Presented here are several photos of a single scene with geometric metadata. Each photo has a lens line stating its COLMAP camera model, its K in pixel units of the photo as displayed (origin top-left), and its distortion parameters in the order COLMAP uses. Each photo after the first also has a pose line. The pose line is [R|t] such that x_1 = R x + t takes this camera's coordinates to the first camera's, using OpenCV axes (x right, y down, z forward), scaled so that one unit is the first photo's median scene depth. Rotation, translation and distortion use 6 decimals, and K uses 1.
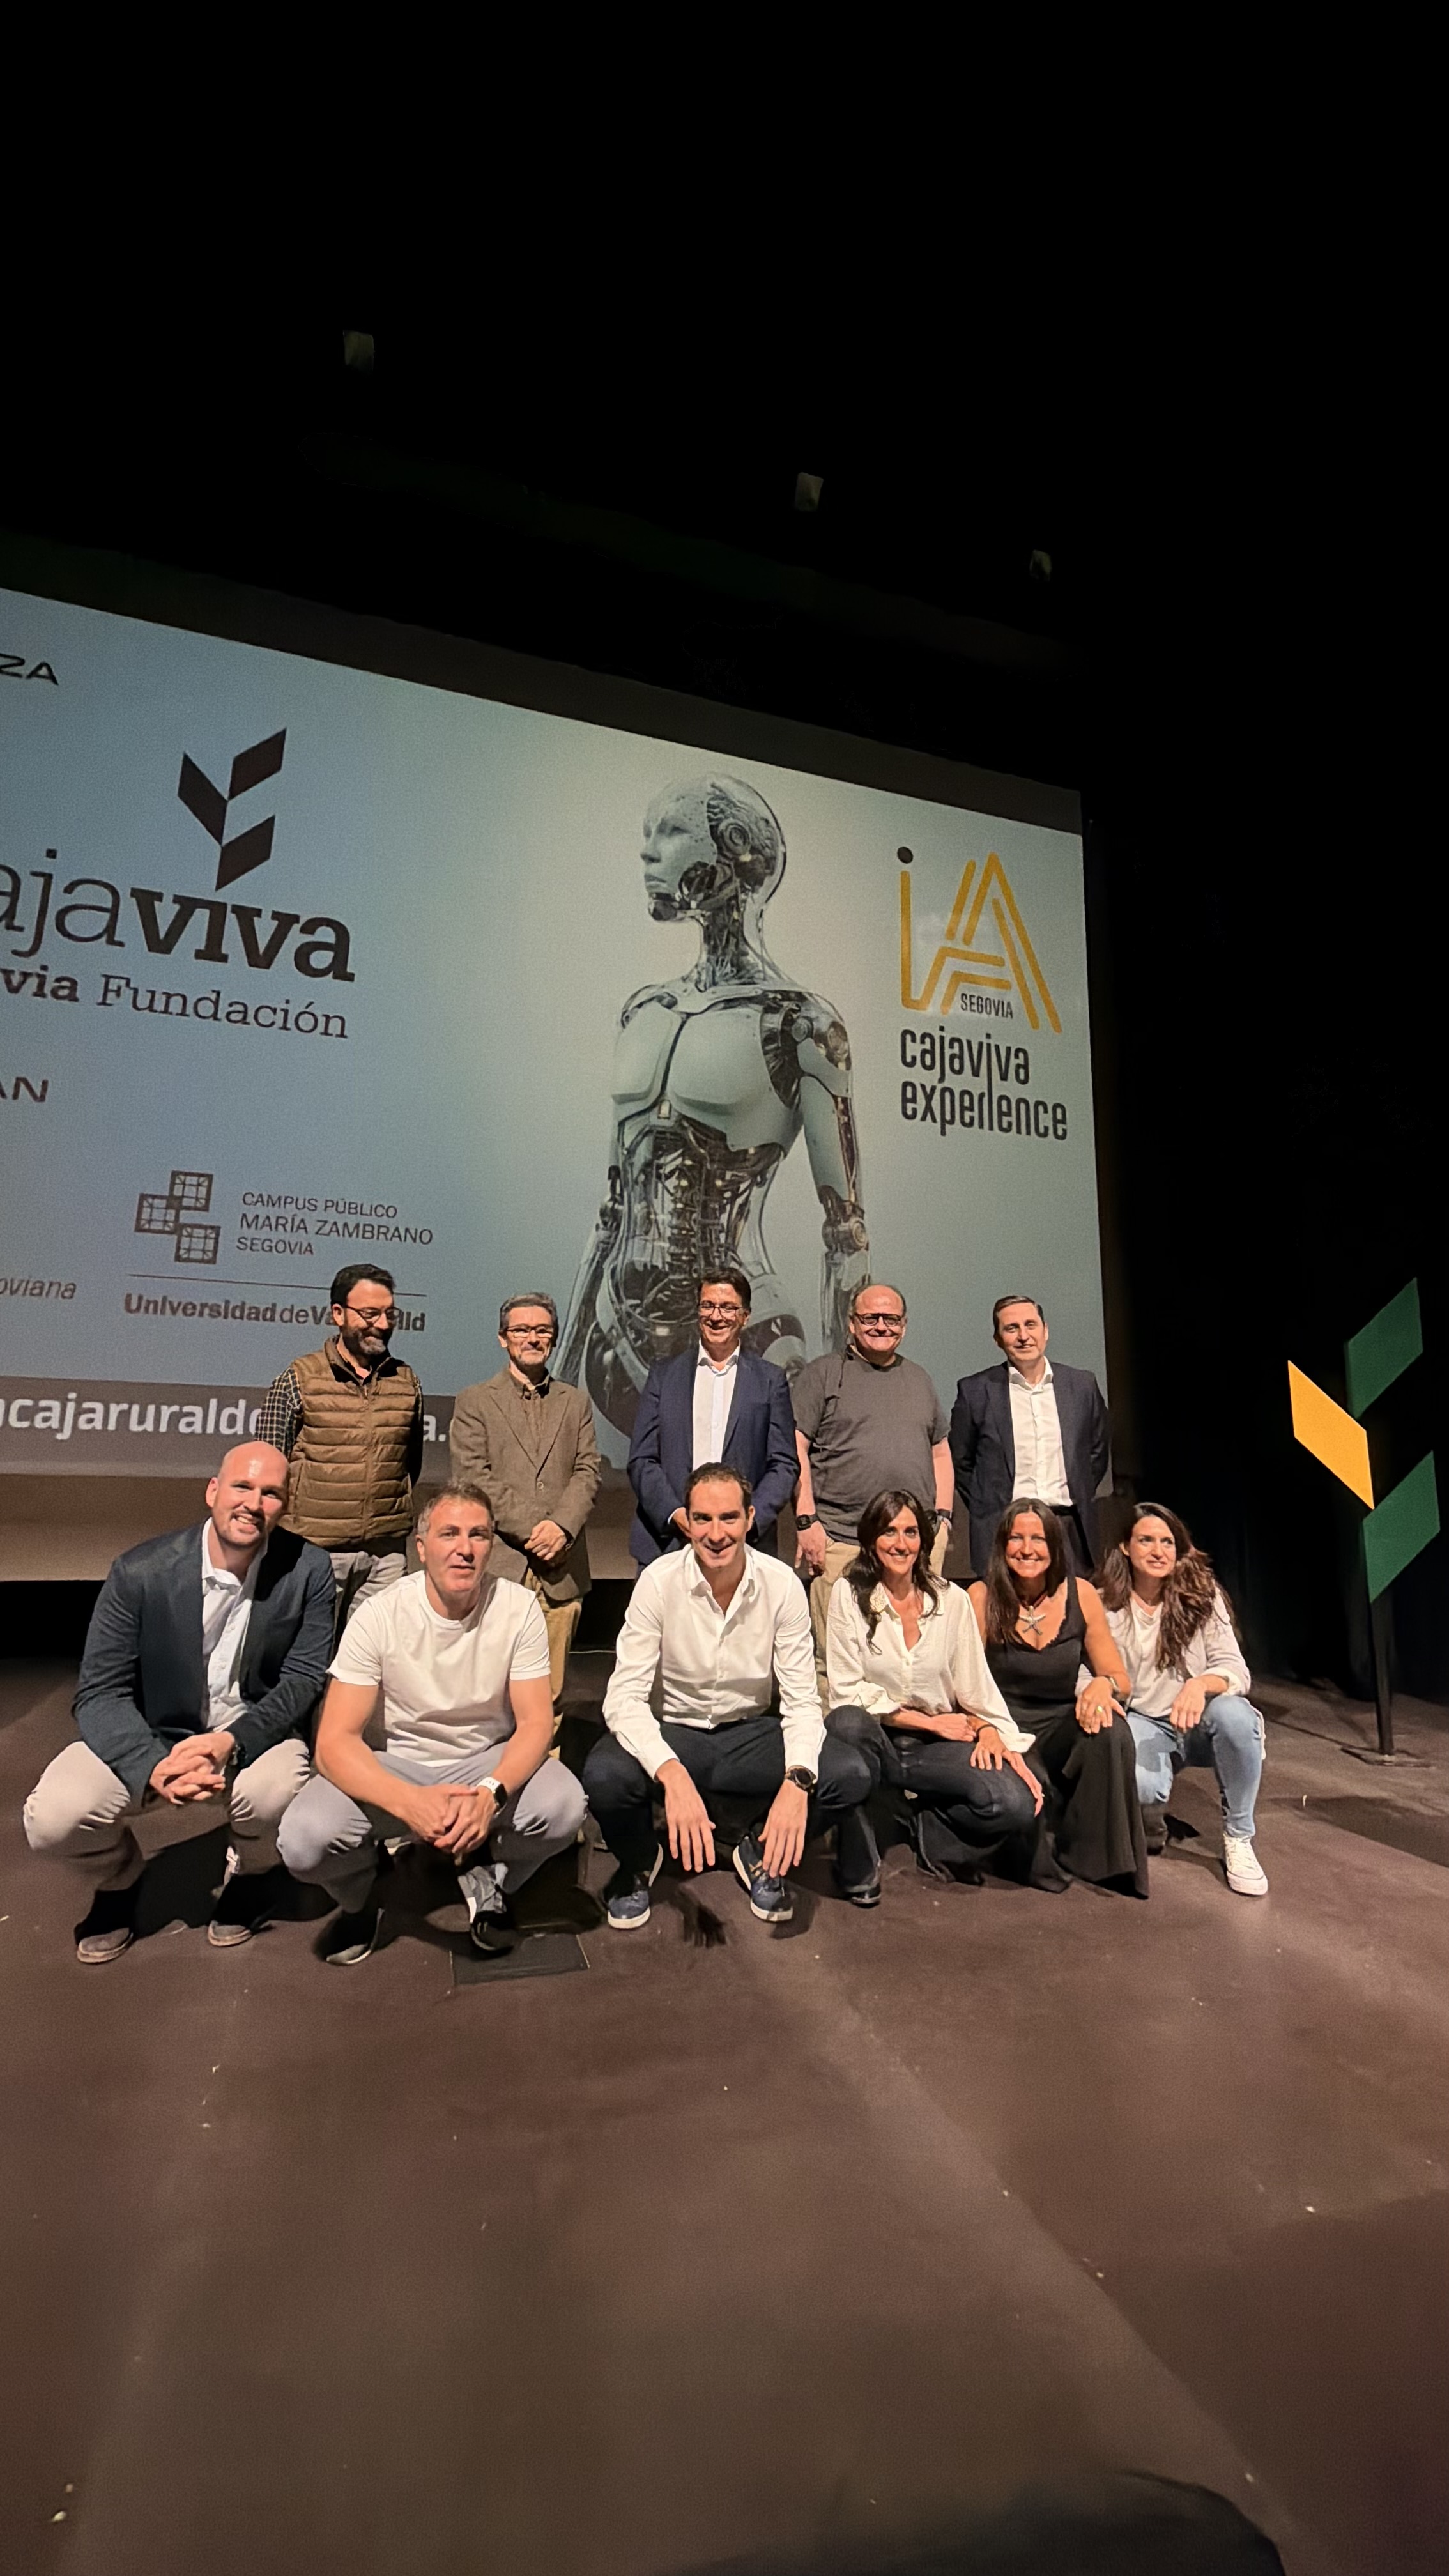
lens RADIAL K [[991.1, 0, 724.5], [0, 991.1, 1288.0], [0, 0, 1]] dist [0.000239, 0.000041]
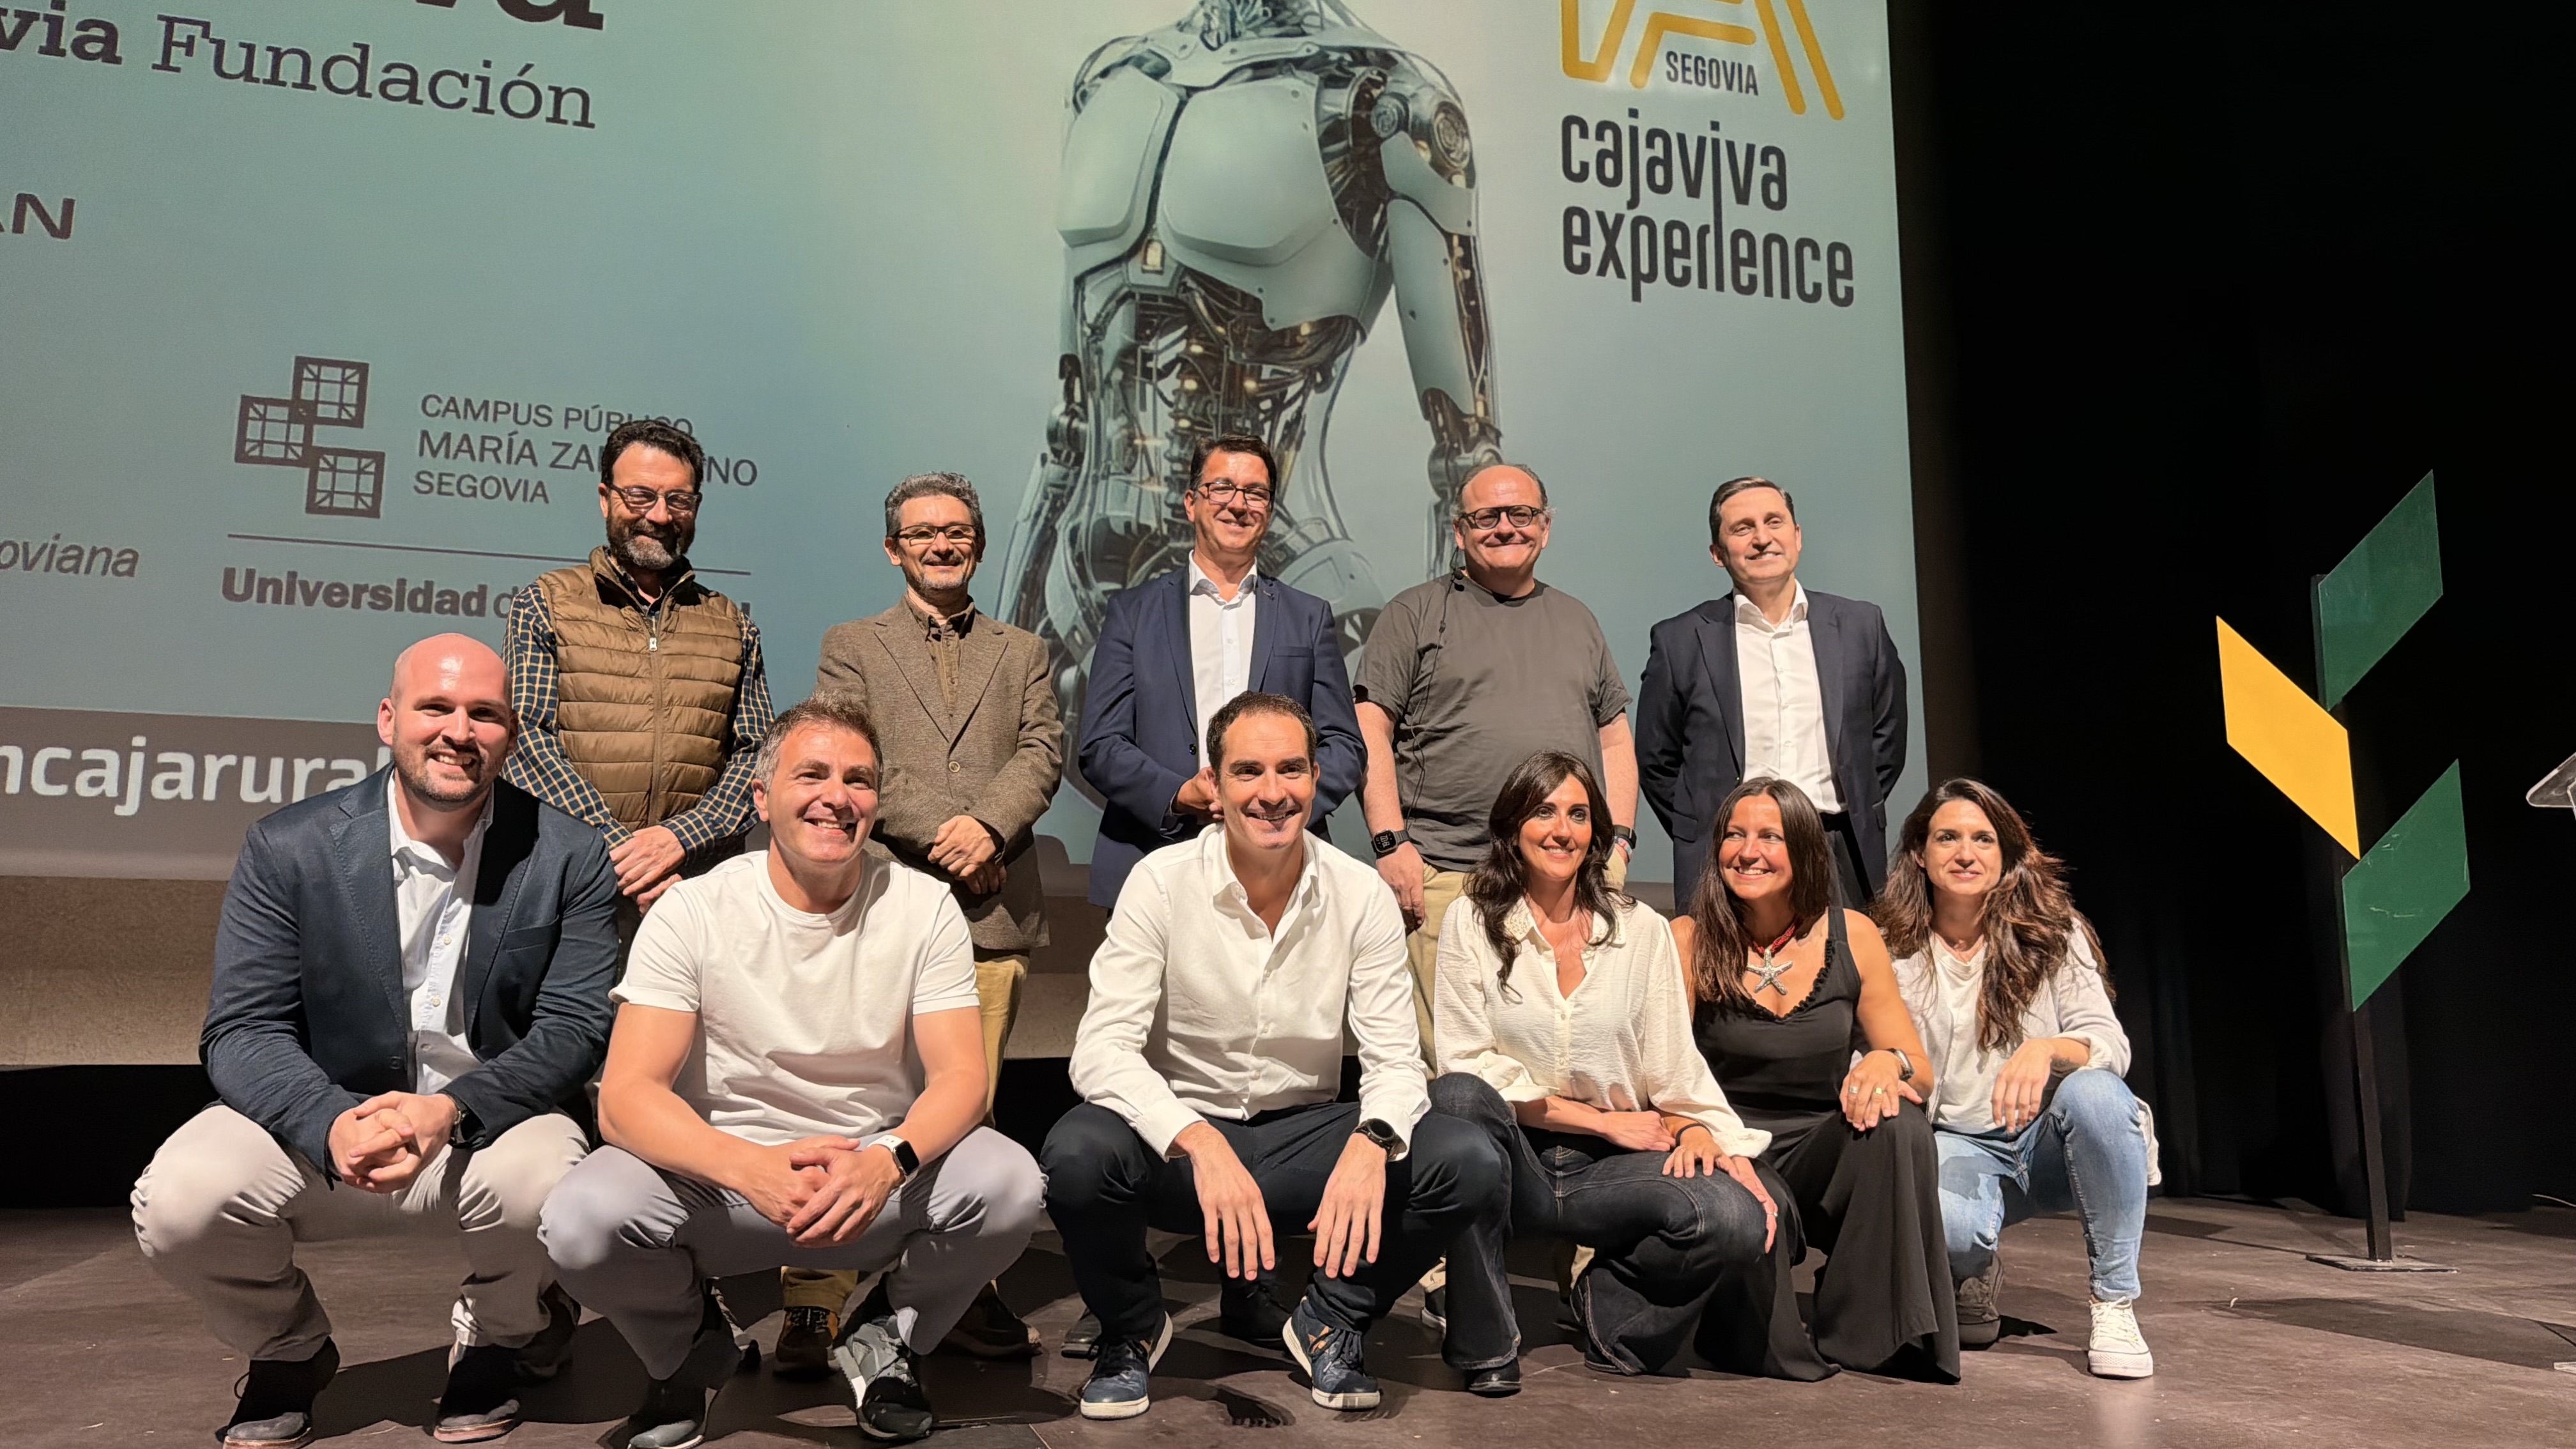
lens RADIAL K [[1751.6, 0, 1288.0], [0, 1751.6, 724.5], [0, 0, 1]] dist [0.027190, -0.030136]
pose [[0.999761, -0.019829, 0.009159, 0.005502], [0.019530, 0.999308, 0.031667, 0.092273], [-0.009781, -0.031480, 0.999457, -0.042665]]
